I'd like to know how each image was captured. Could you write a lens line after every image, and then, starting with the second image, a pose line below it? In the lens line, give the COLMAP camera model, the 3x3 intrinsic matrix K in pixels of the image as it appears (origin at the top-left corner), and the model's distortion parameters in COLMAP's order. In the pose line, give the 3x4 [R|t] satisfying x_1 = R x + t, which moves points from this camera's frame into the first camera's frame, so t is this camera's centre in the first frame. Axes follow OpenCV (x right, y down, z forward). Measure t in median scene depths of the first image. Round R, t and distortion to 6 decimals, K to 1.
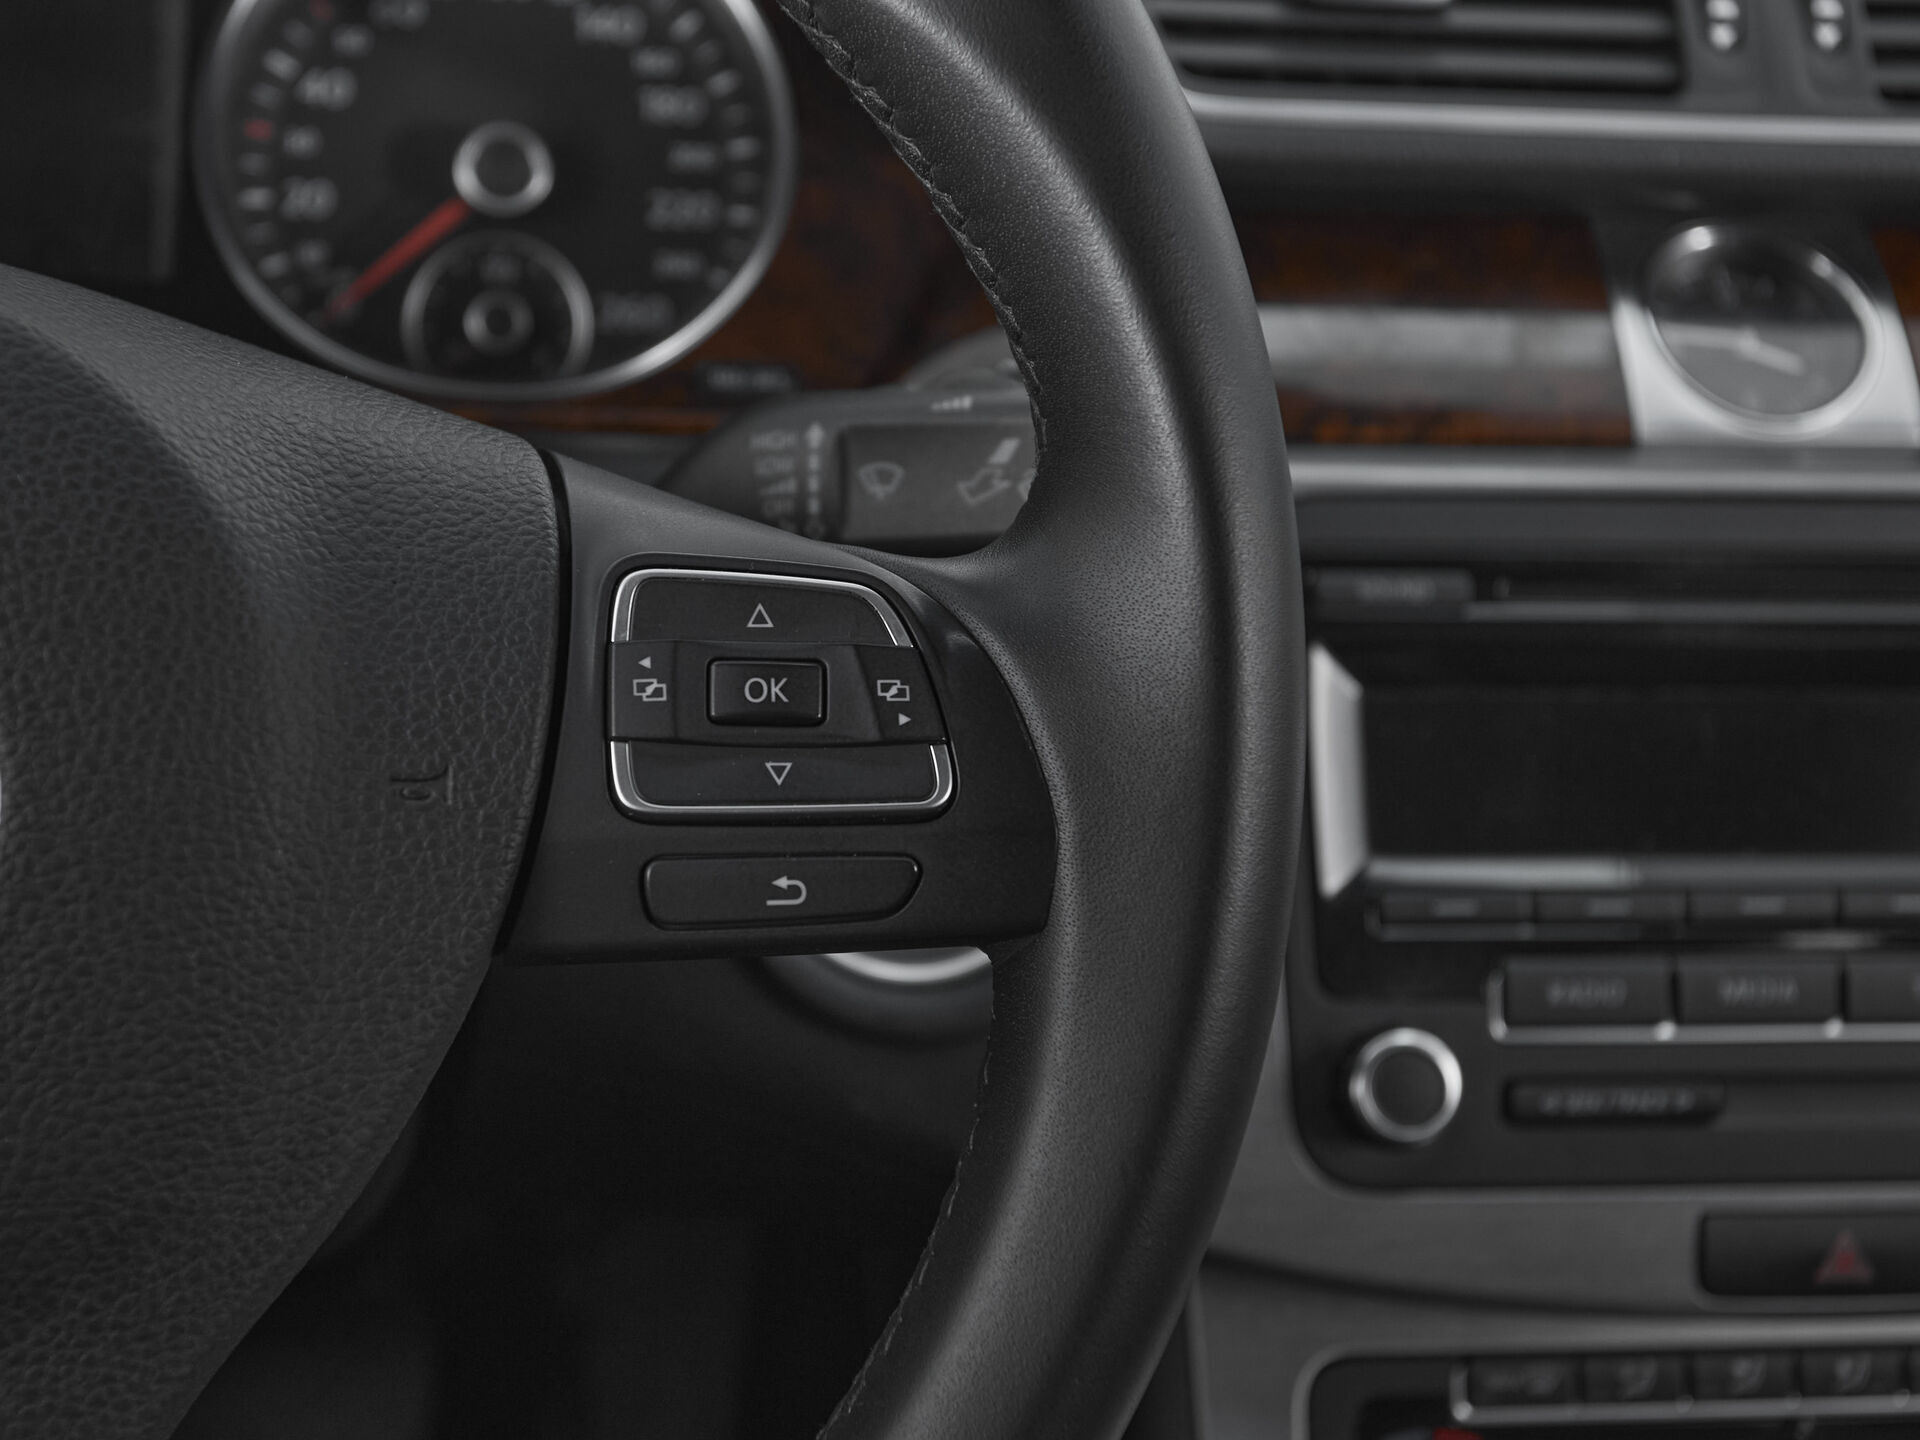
lens RADIAL K [[2857.8, 0, 745.1], [0, 2857.8, 722.9], [0, 0, 1]] dist [0.017962, 0.051922]
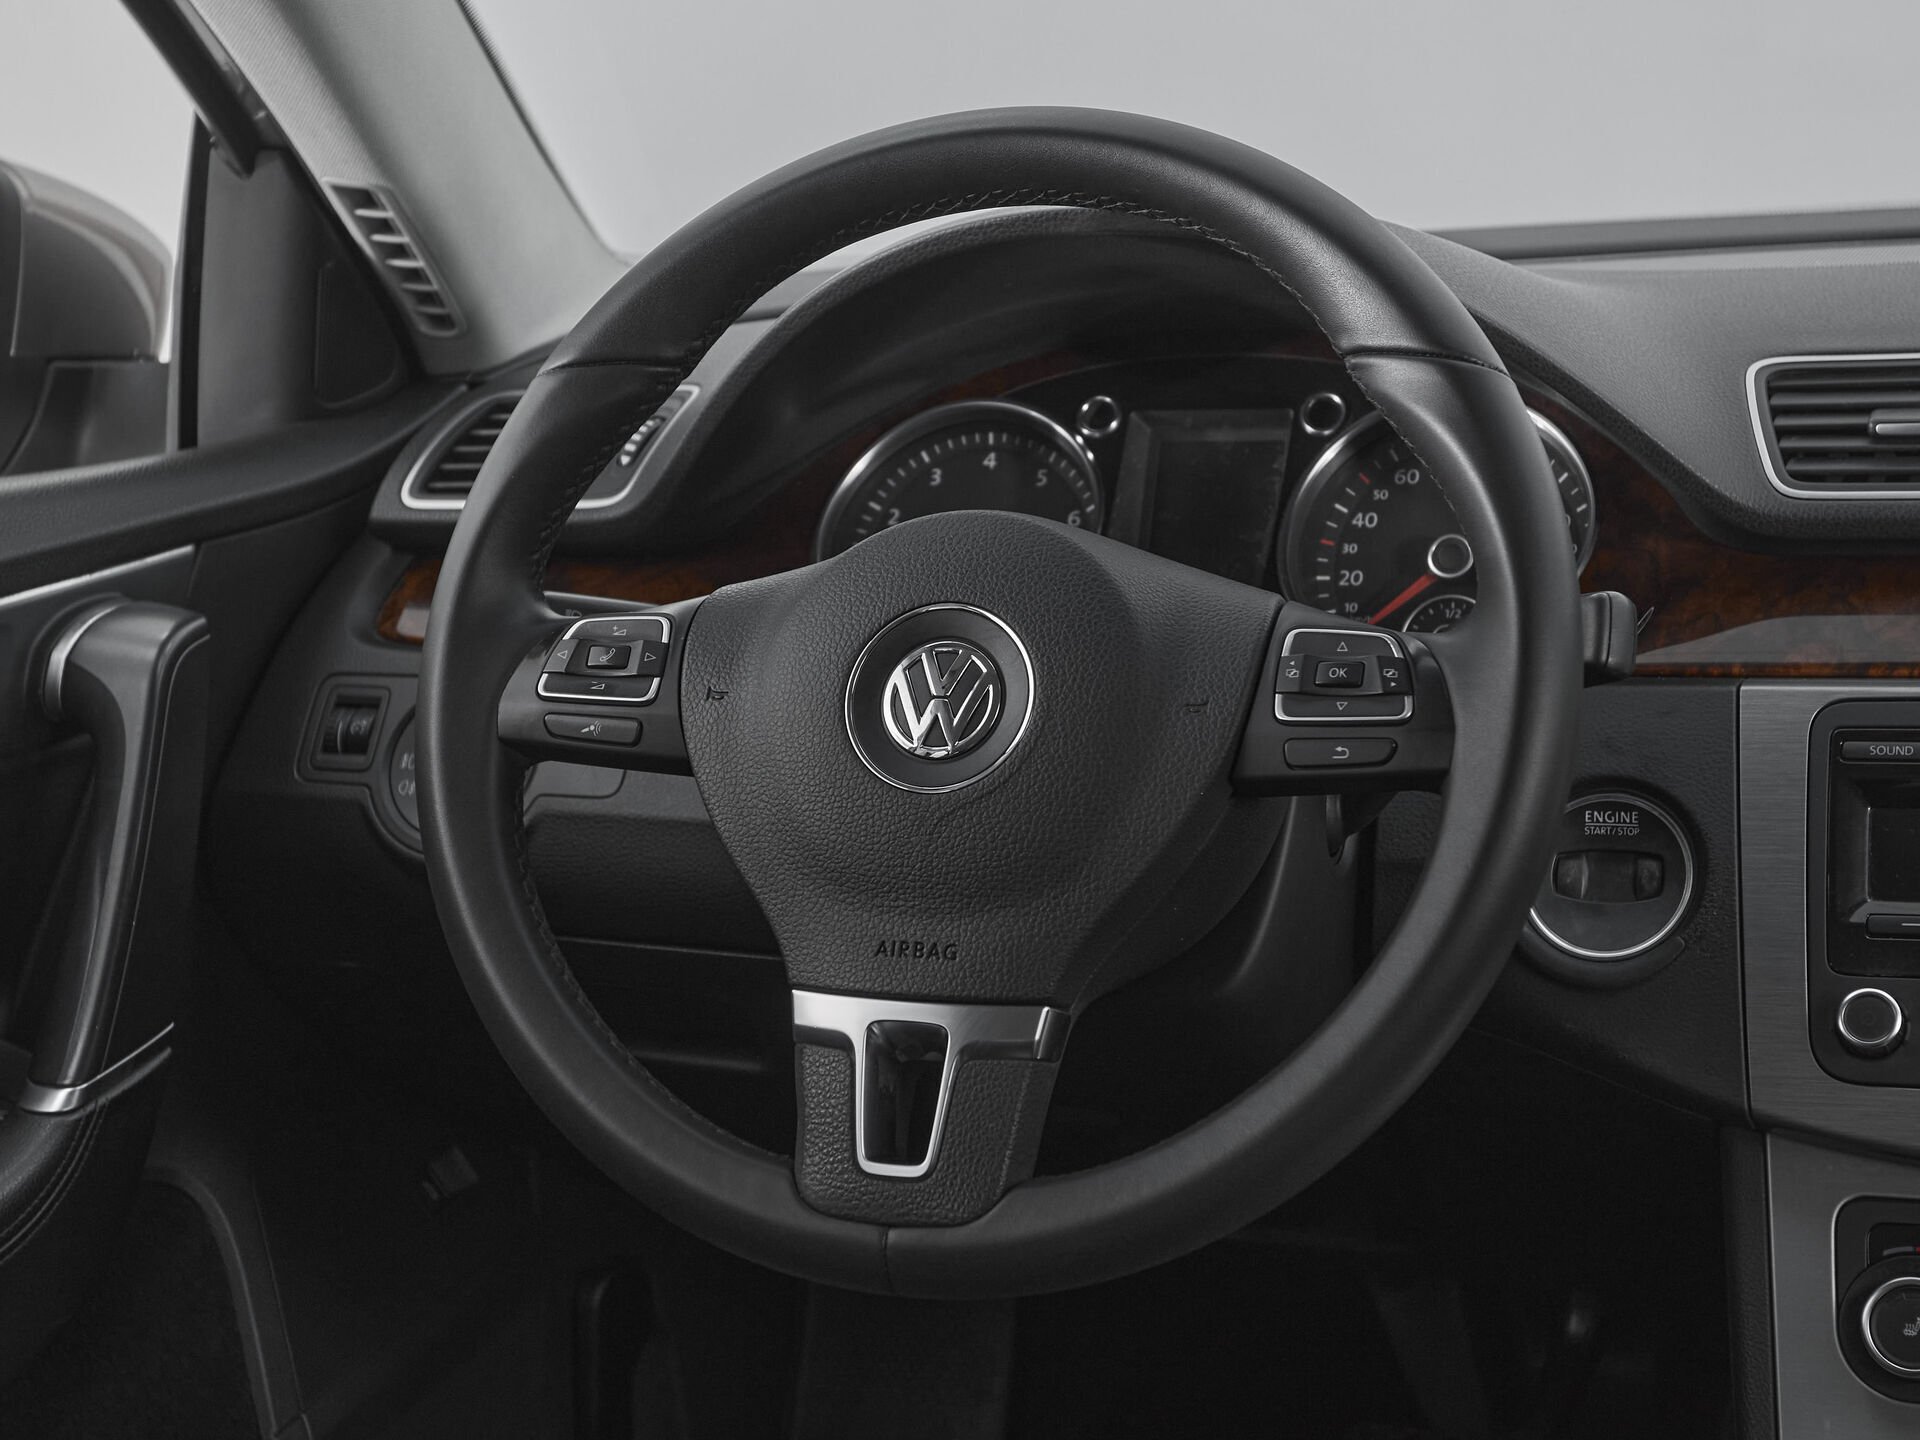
lens RADIAL K [[3340.3, 0, 960.0], [0, 3340.3, 720.0], [0, 0, 1]] dist [0.031598, -0.054417]
pose [[0.891730, -0.022170, -0.452024, 1.002647], [-0.089452, 0.970461, -0.224063, 0.692019], [0.443639, 0.240238, 0.863406, -1.589734]]
